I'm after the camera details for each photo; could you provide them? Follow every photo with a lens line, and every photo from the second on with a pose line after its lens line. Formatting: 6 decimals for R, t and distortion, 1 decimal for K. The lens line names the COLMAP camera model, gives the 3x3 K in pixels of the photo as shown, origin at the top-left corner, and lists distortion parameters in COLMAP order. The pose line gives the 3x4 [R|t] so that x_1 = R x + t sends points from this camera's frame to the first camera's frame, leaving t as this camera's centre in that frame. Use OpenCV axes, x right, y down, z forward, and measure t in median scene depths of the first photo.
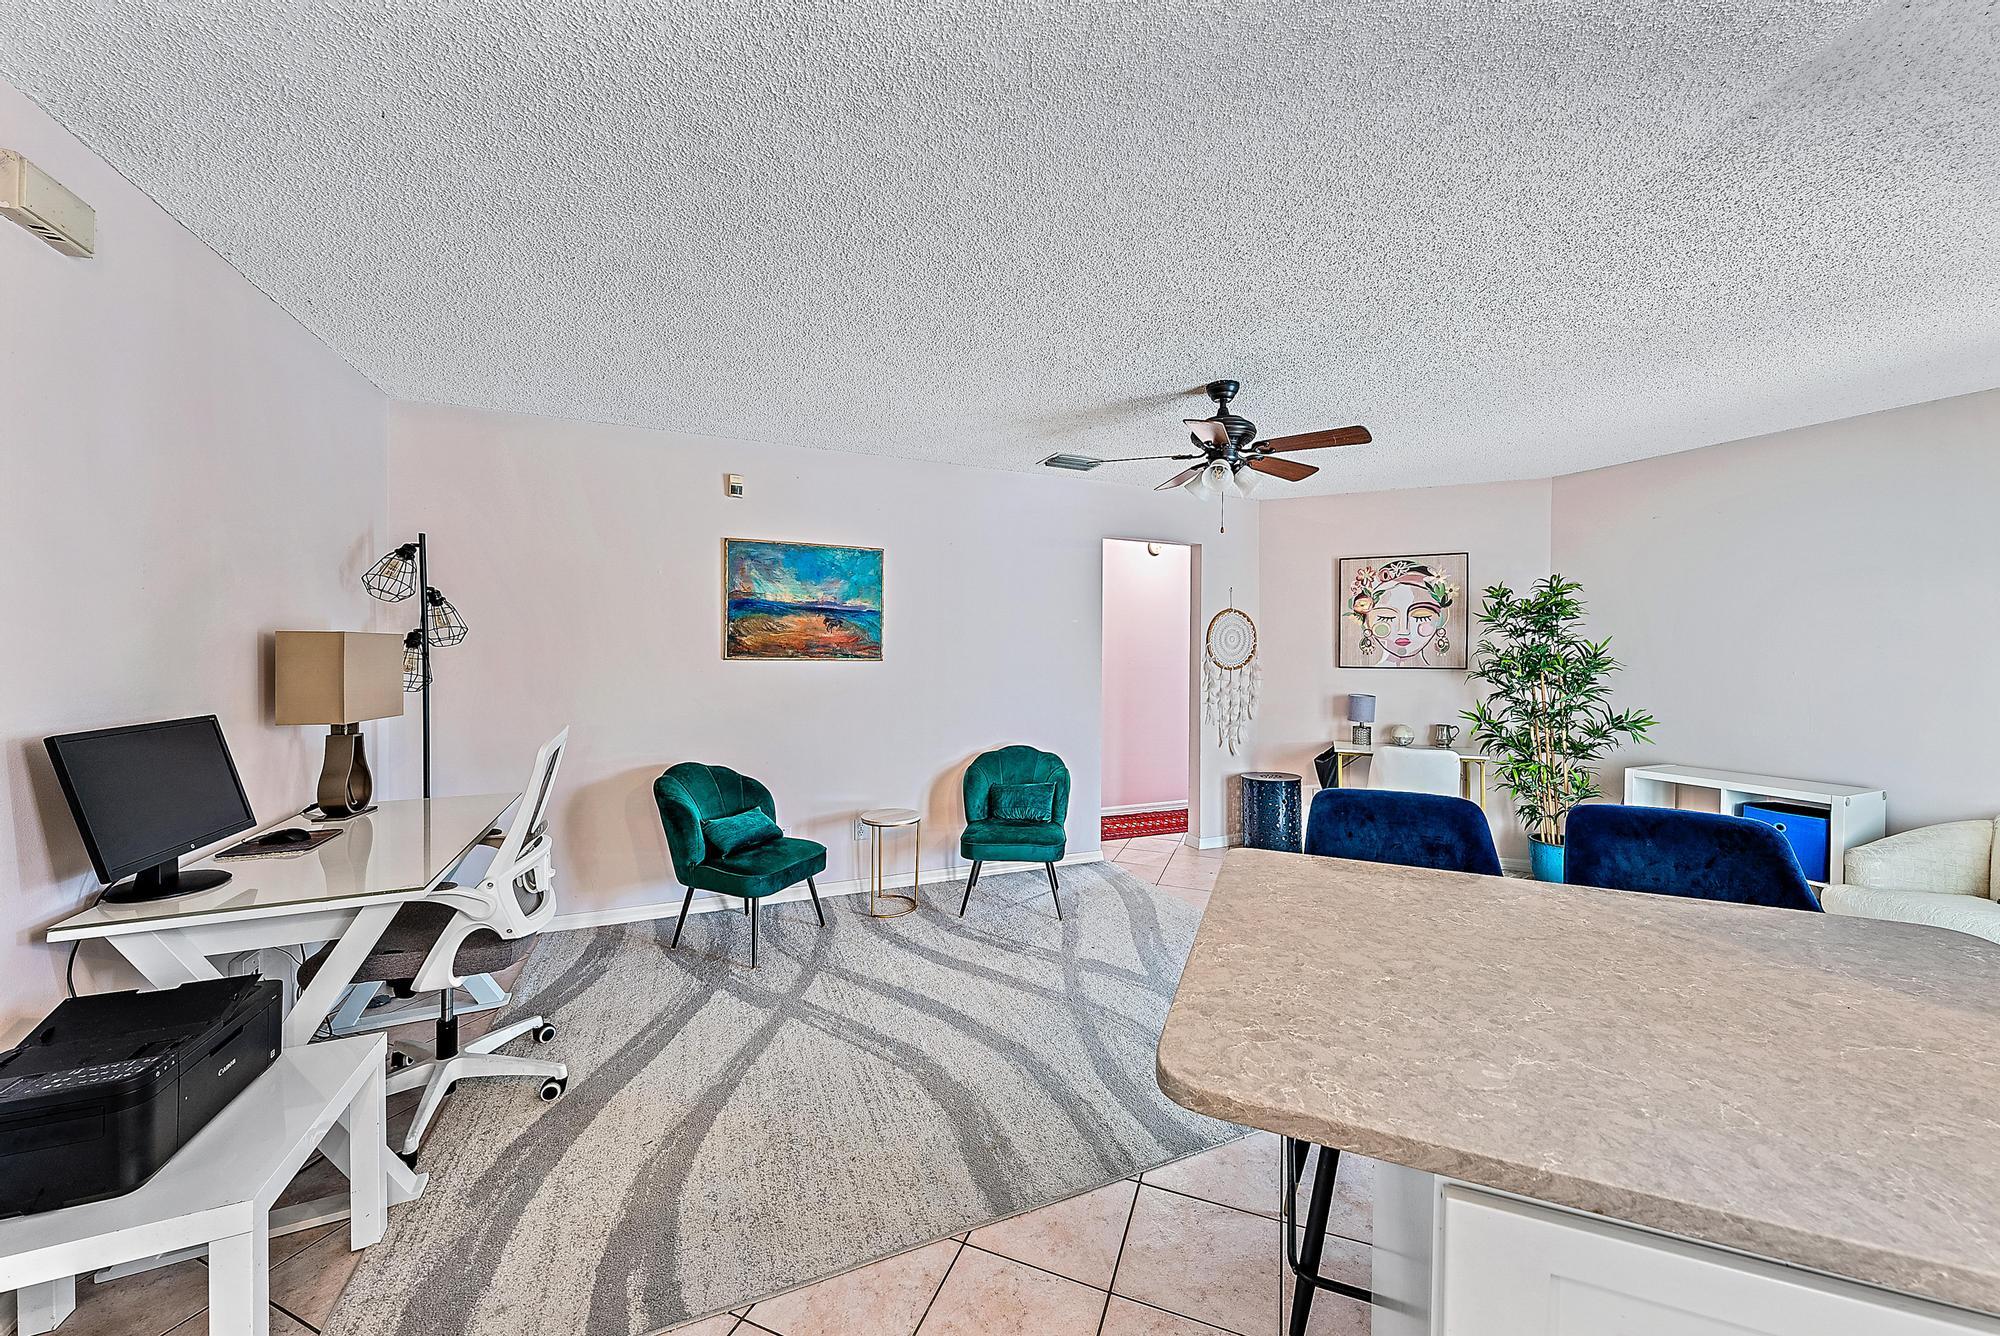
lens RADIAL K [[730.3, 0, 1005.5], [0, 730.3, 678.7], [0, 0, 1]] dist [0.001055, 0.001148]
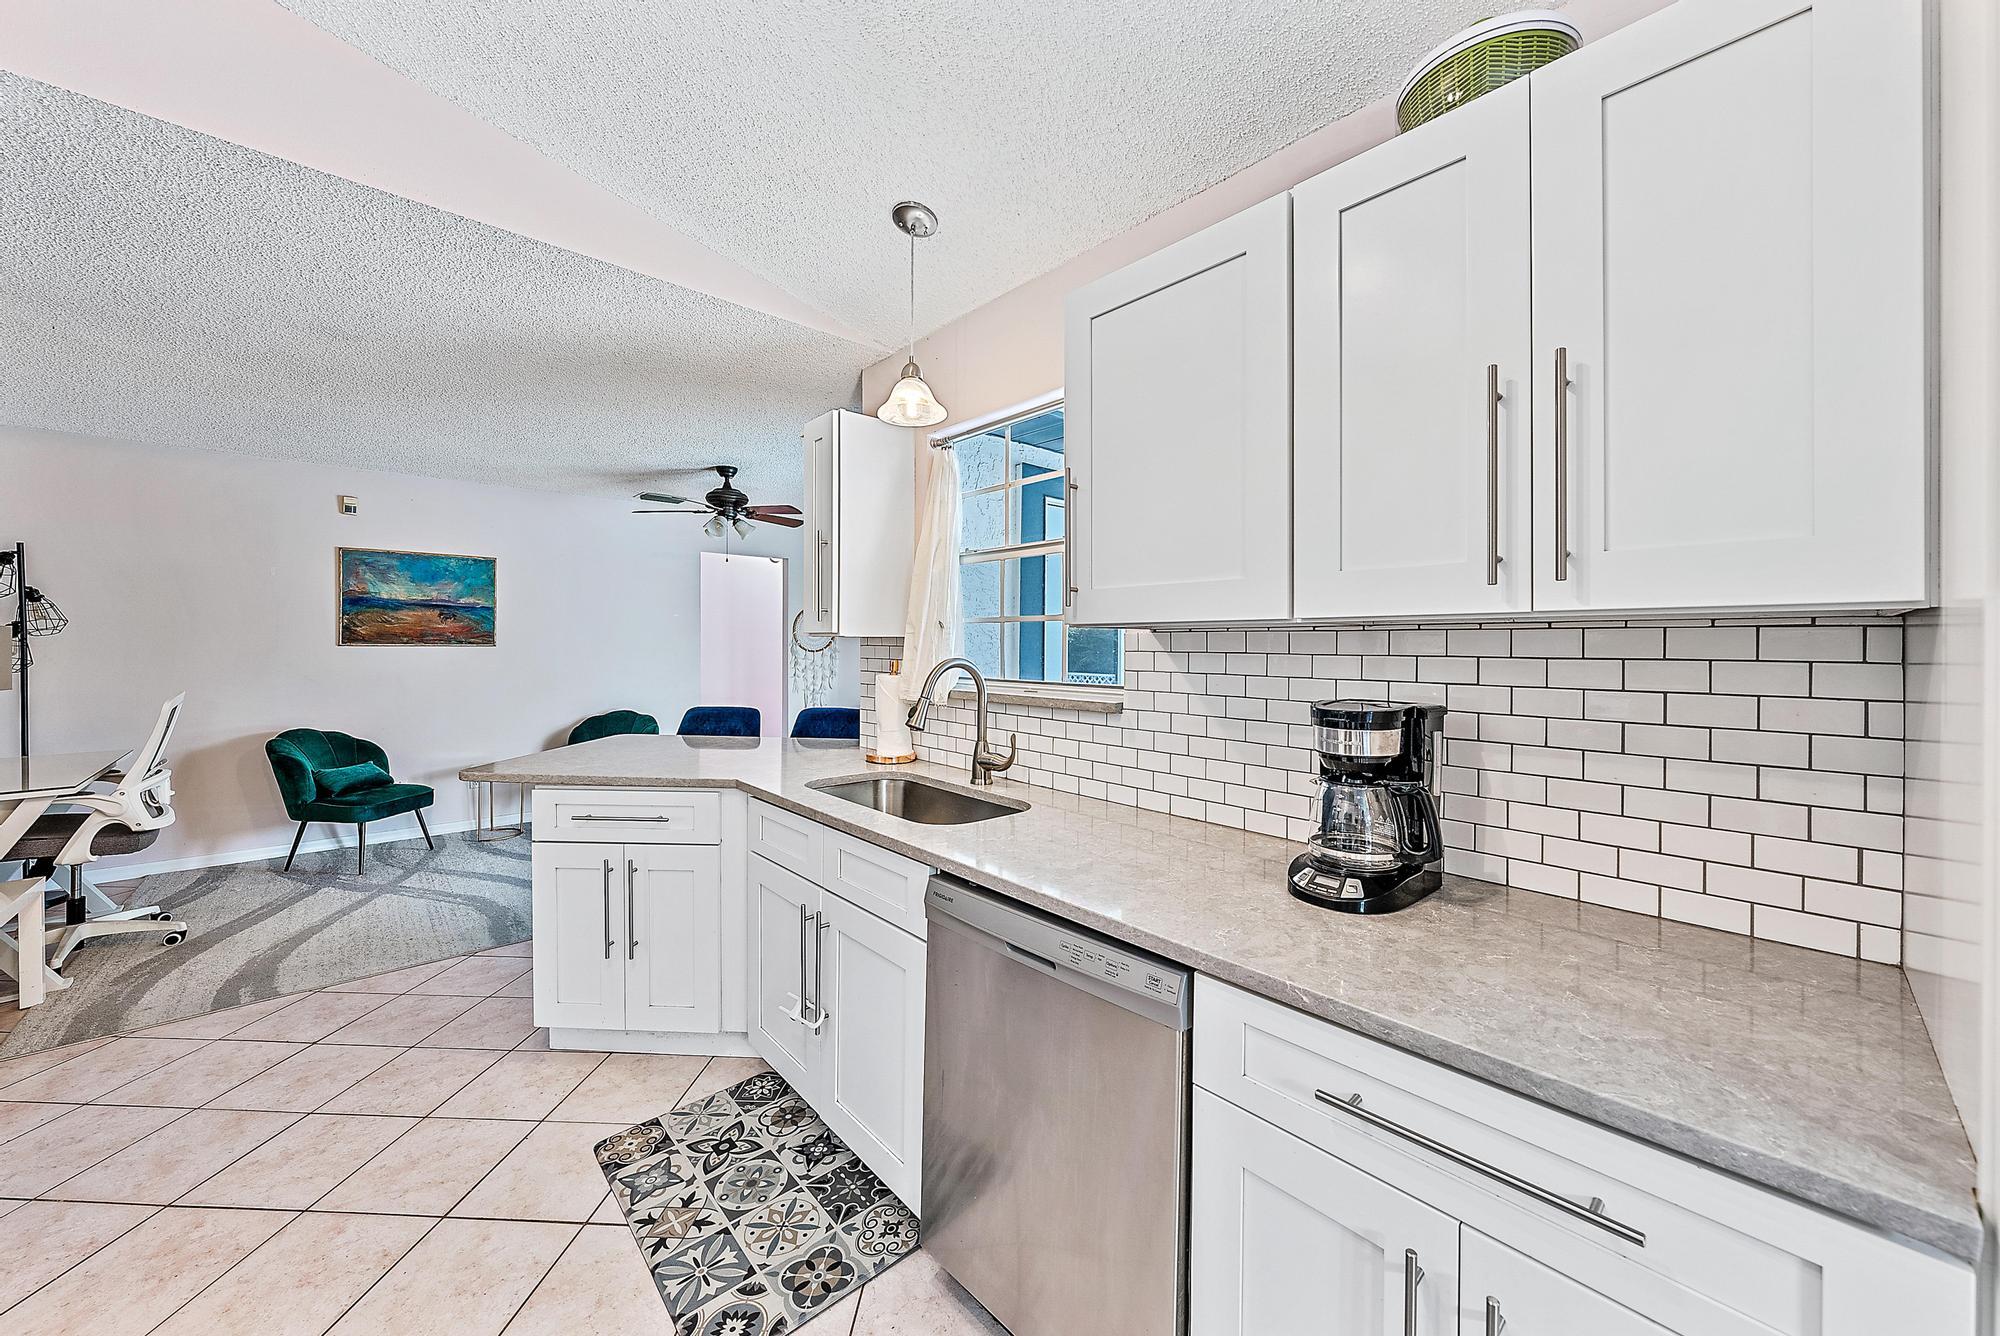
lens RADIAL K [[730.3, 0, 994.7], [0, 730.3, 658.2], [0, 0, 1]] dist [0.001055, 0.001148]
pose [[0.947990, -0.010296, 0.318132, 0.292268], [0.013608, 0.999874, -0.008191, 0.021780], [-0.318008, 0.012094, 0.948011, -0.563734]]
